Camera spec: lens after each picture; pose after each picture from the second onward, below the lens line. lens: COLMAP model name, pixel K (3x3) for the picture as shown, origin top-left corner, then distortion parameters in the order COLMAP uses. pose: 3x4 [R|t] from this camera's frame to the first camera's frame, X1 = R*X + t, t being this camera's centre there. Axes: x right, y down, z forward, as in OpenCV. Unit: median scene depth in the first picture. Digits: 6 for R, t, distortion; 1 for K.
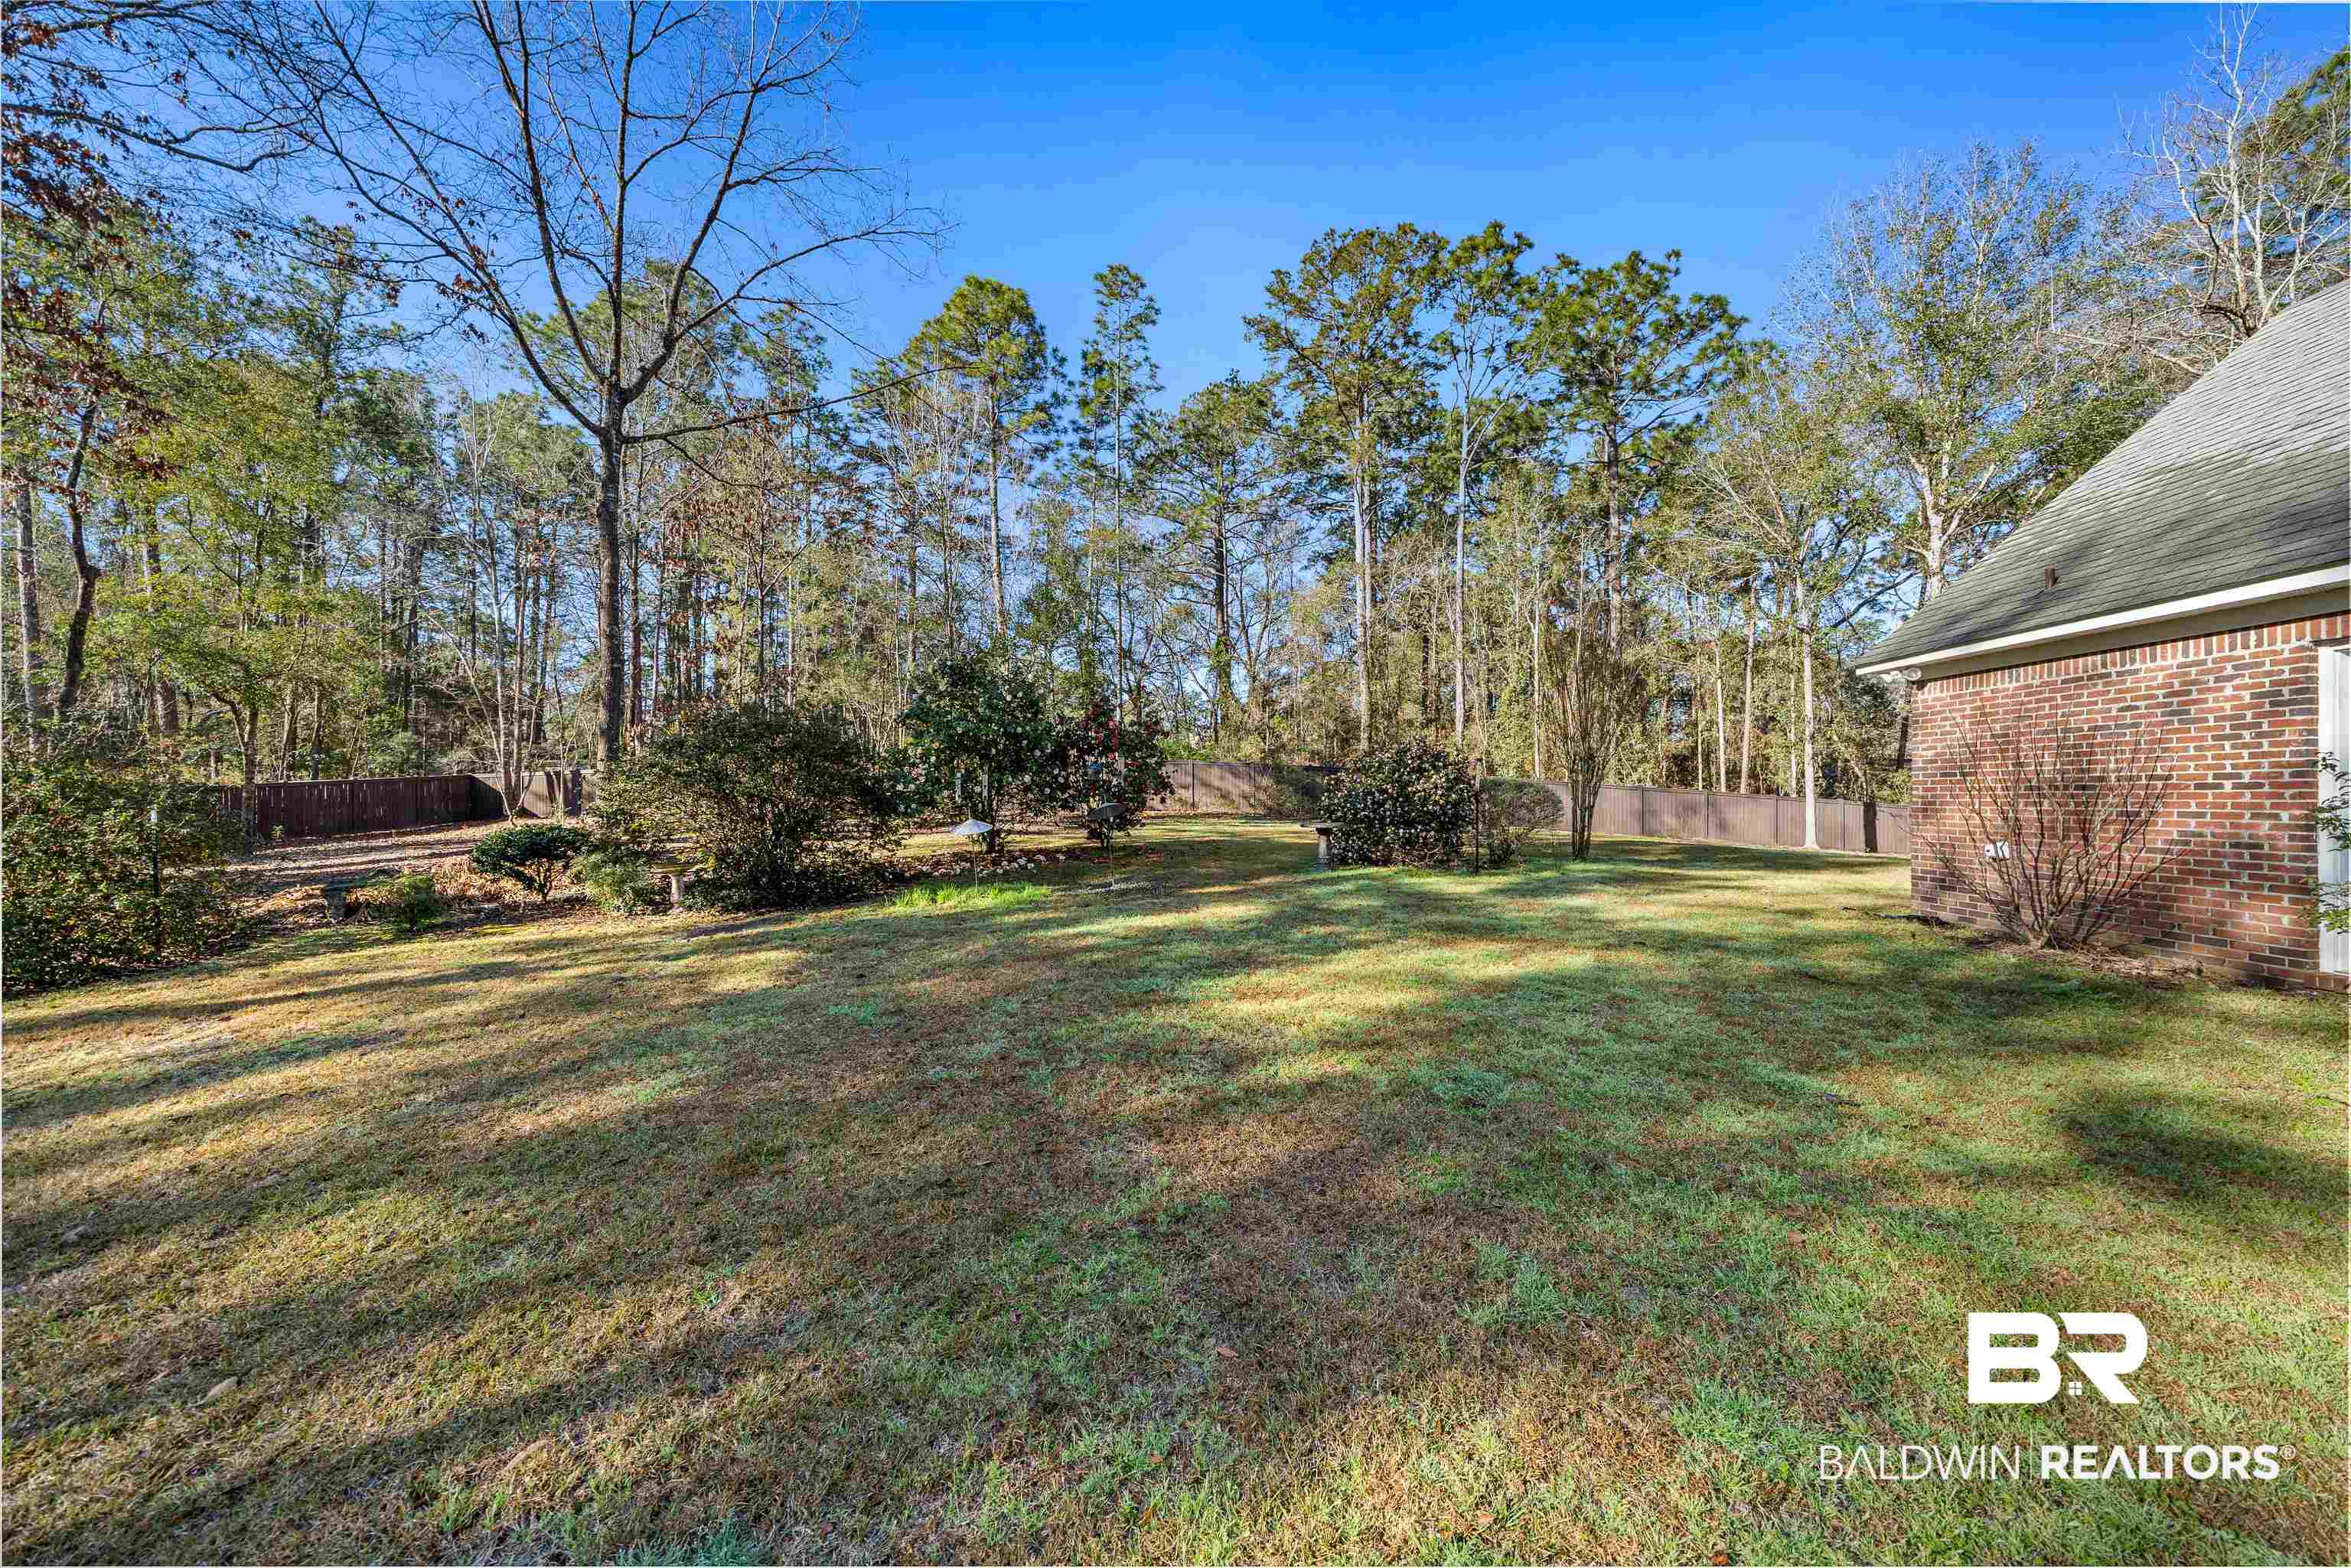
lens RADIAL K [[810.1, 0, 1180.0], [0, 810.1, 795.9], [0, 0, 1]] dist [-0.005140, -0.000269]
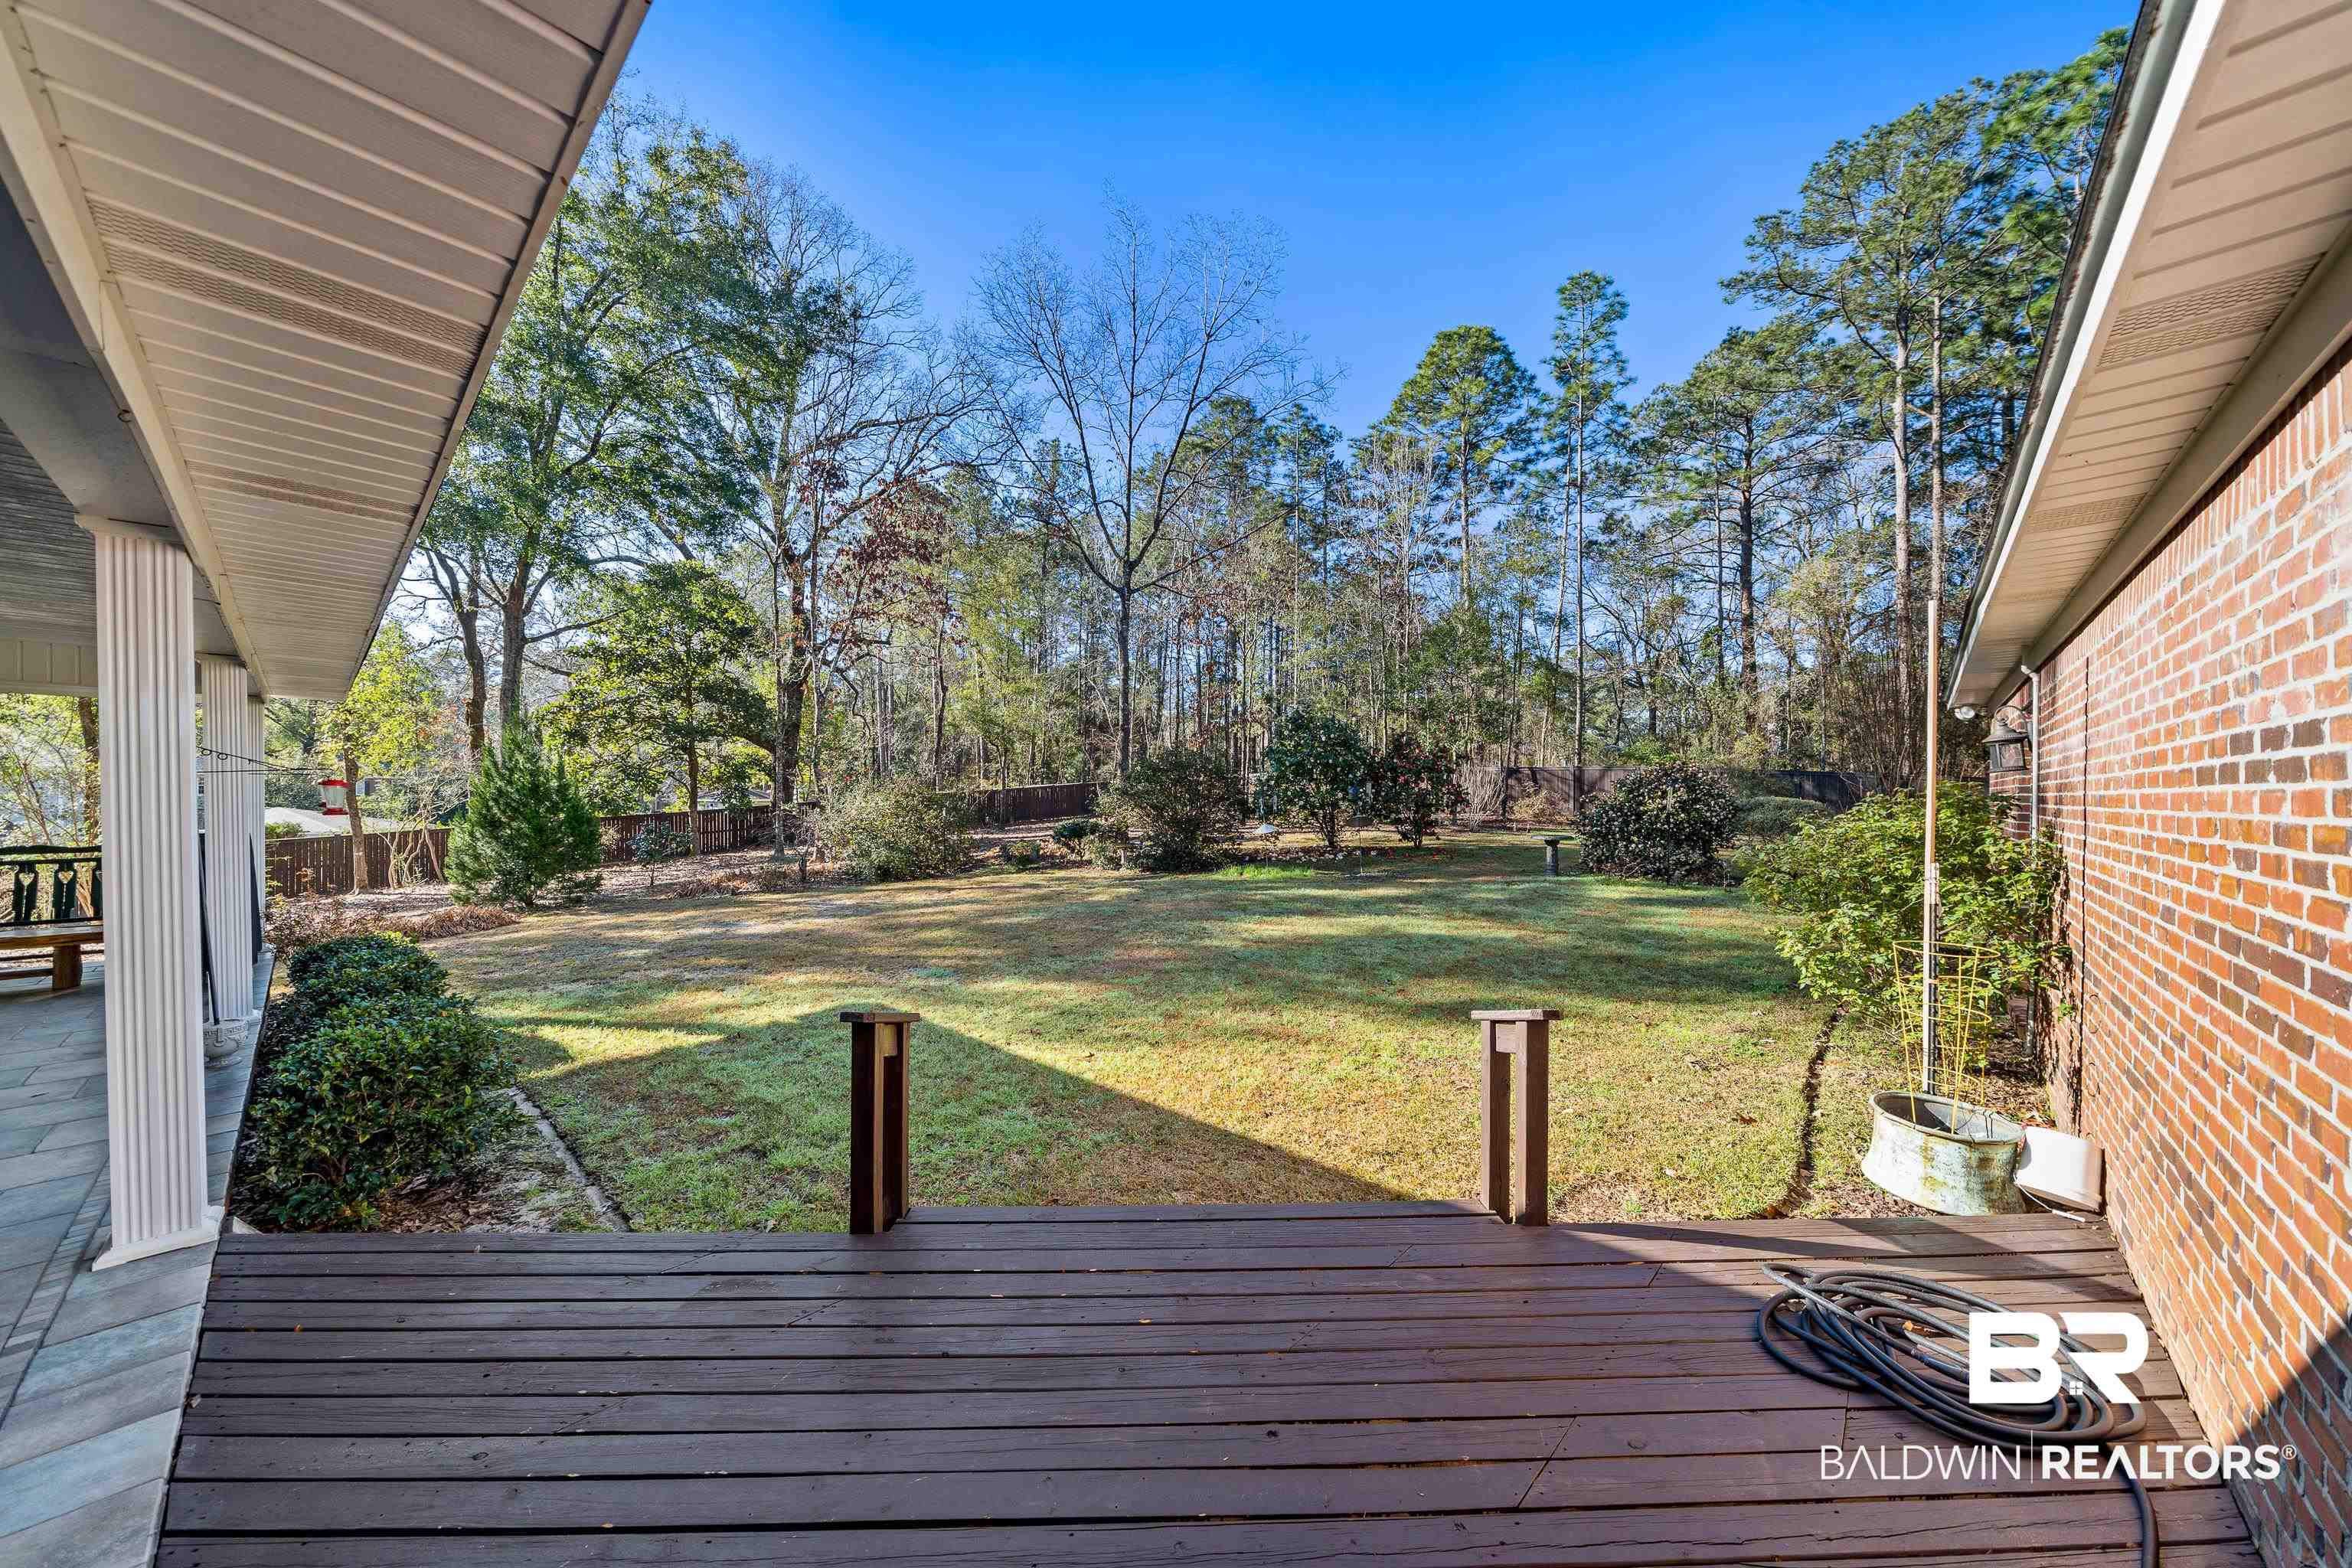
lens RADIAL K [[810.5, 0, 1174.9], [0, 810.5, 797.0], [0, 0, 1]] dist [-0.005140, -0.000269]
pose [[0.770953, 0.010794, -0.636801, 0.195496], [-0.006114, 0.999936, 0.009547, -0.012092], [0.636863, -0.003467, 0.770969, -0.105413]]
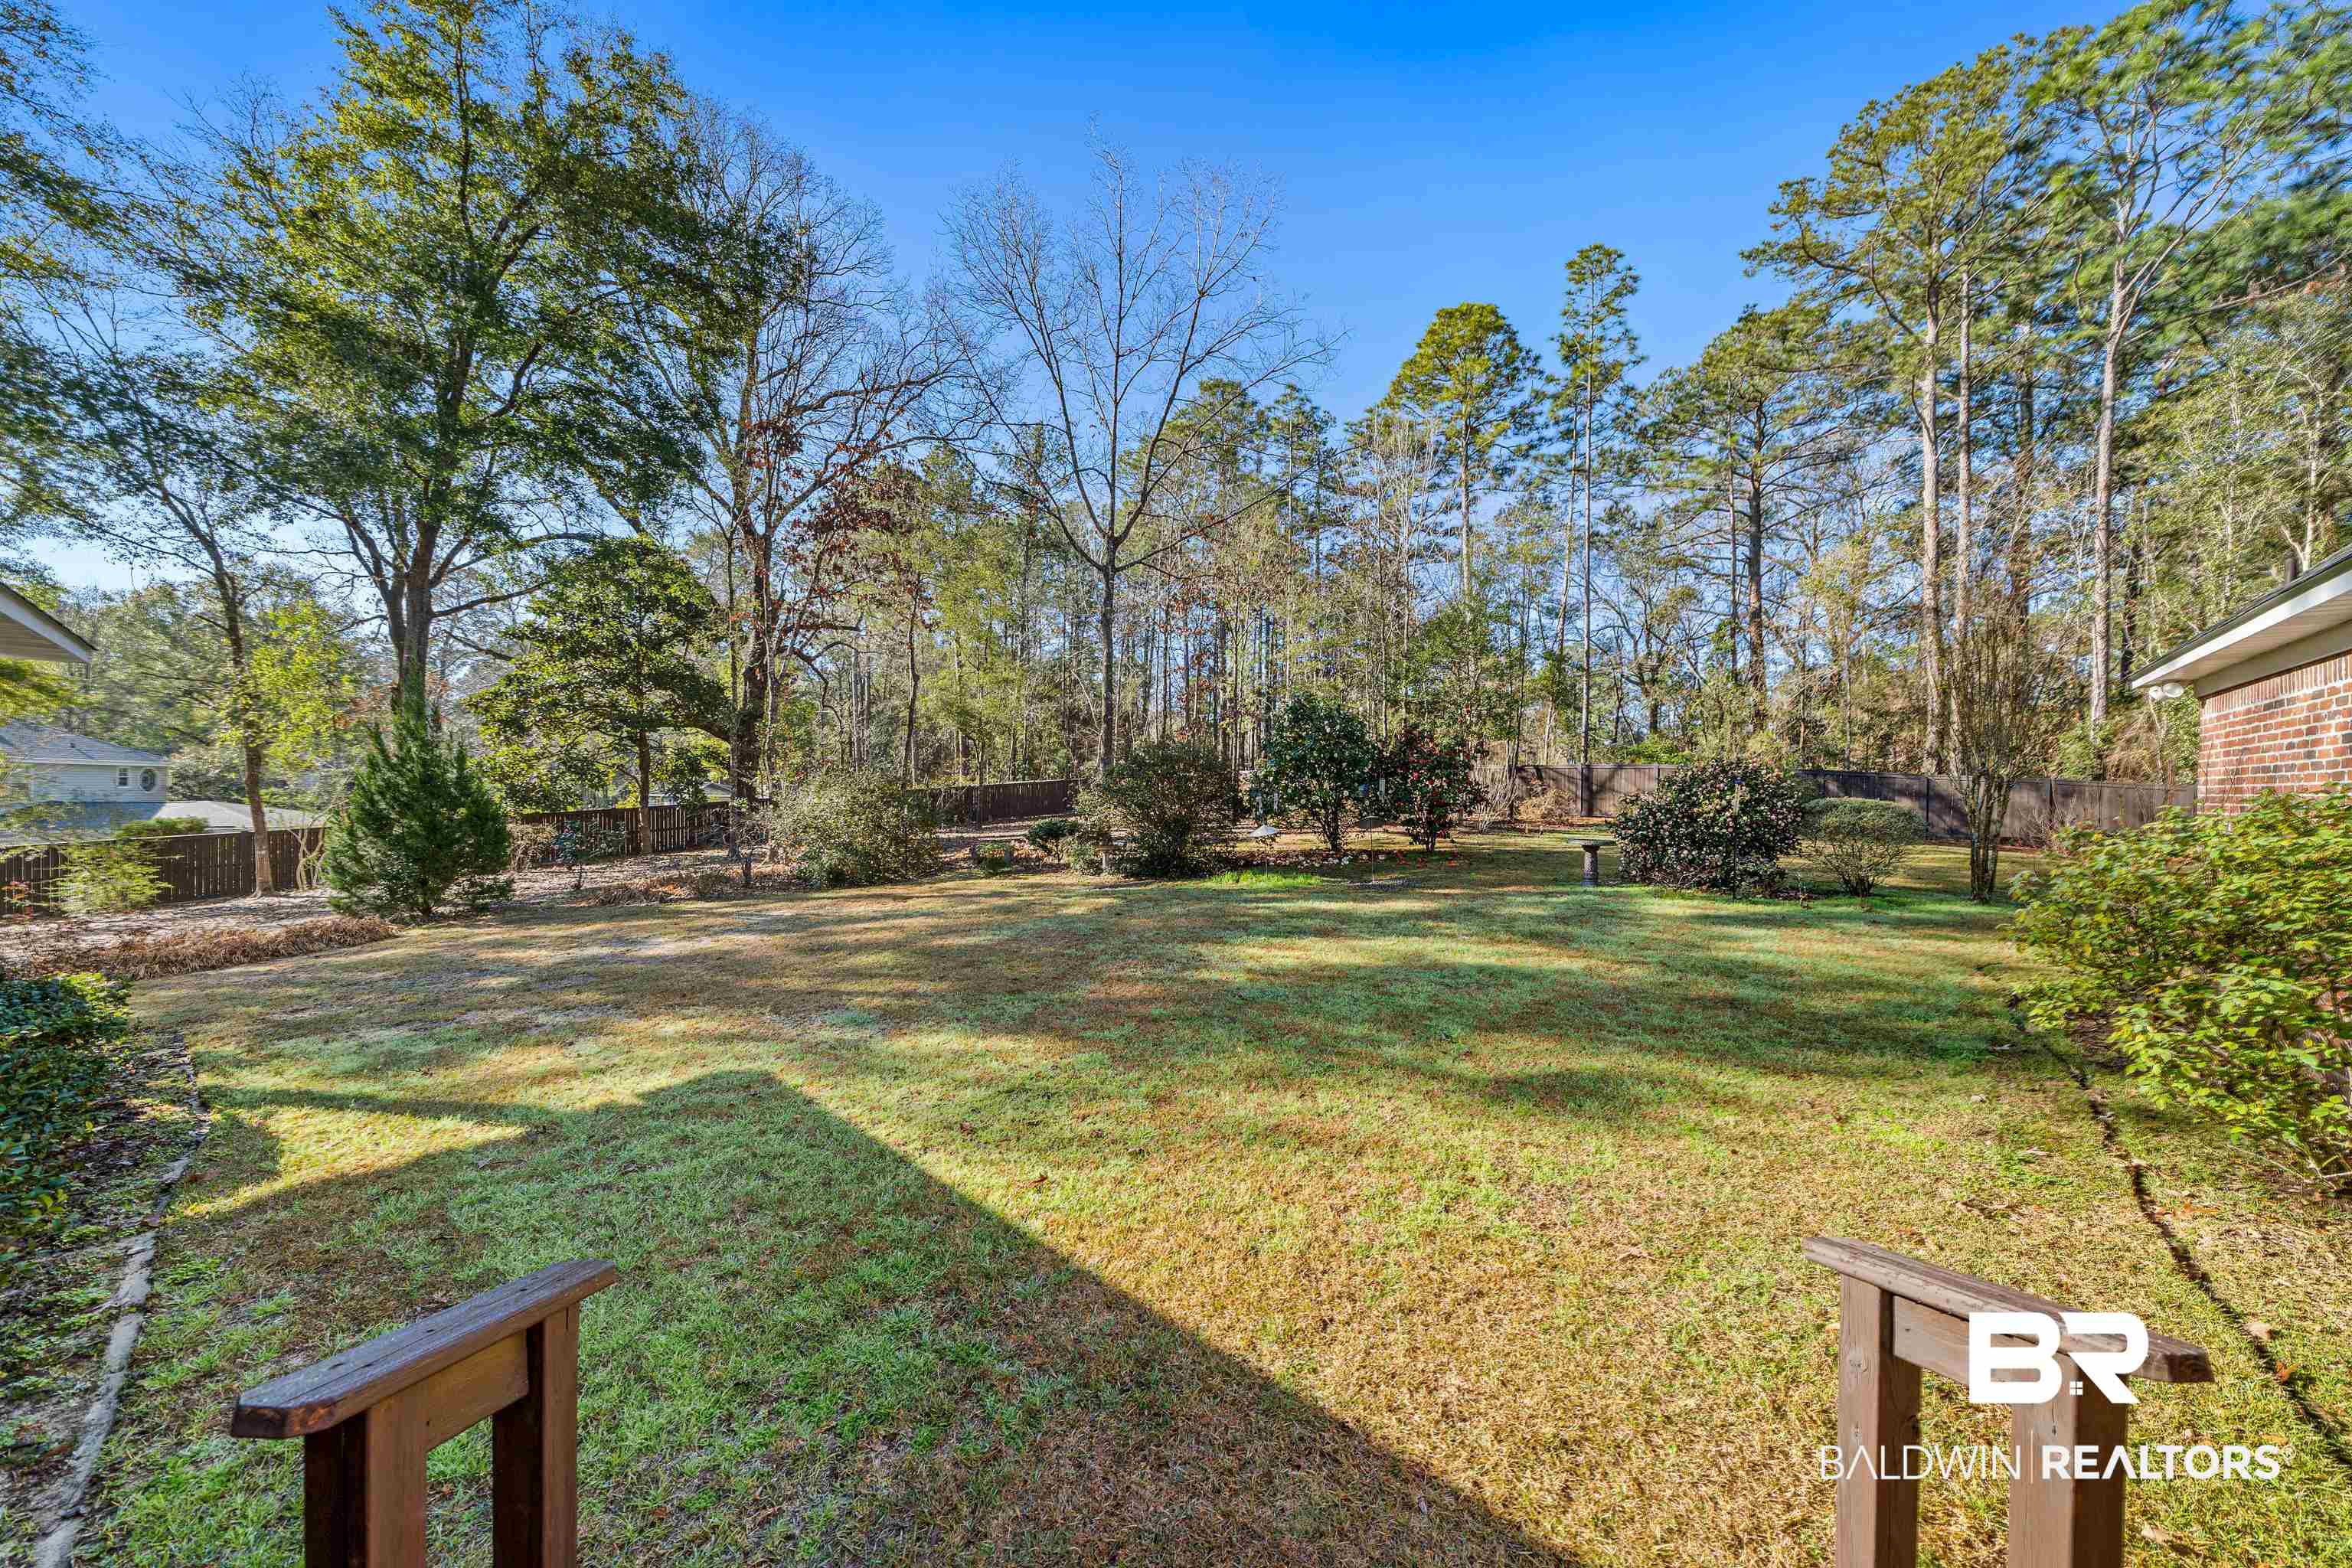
lens RADIAL K [[810.5, 0, 1171.9], [0, 810.5, 798.4], [0, 0, 1]] dist [-0.005140, -0.000269]
pose [[0.779935, 0.017520, -0.625615, 0.157745], [-0.011304, 0.999839, 0.013908, -0.011175], [0.625758, -0.003775, 0.780008, -0.061804]]
